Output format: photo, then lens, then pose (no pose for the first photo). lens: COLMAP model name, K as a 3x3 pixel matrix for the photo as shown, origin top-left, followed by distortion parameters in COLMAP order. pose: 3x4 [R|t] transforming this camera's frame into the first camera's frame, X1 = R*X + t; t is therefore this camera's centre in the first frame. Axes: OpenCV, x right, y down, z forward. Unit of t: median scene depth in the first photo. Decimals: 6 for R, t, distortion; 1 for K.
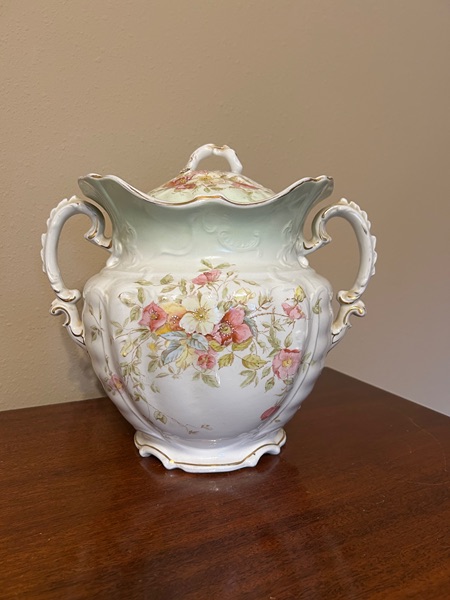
lens RADIAL K [[454.7, 0, 225.0], [0, 454.7, 300.0], [0, 0, 1]] dist [0.477045, -0.000078]
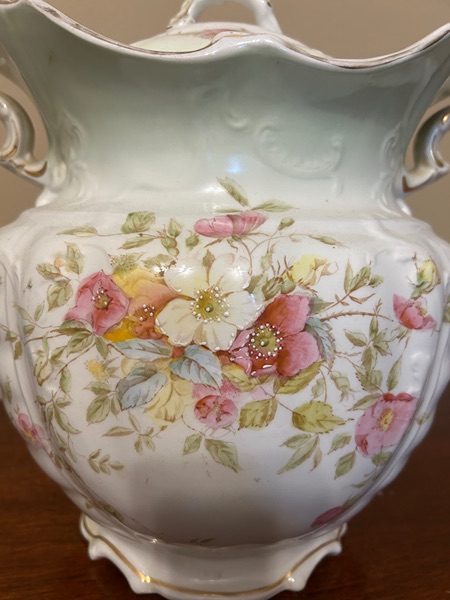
lens RADIAL K [[454.7, 0, 225.0], [0, 454.7, 300.0], [0, 0, 1]] dist [0.477045, -0.000078]
pose [[0.997960, 0.063840, -0.000843, -0.036364], [-0.063846, 0.997884, -0.012322, 0.031470], [0.000055, 0.012351, 0.999924, 0.549081]]
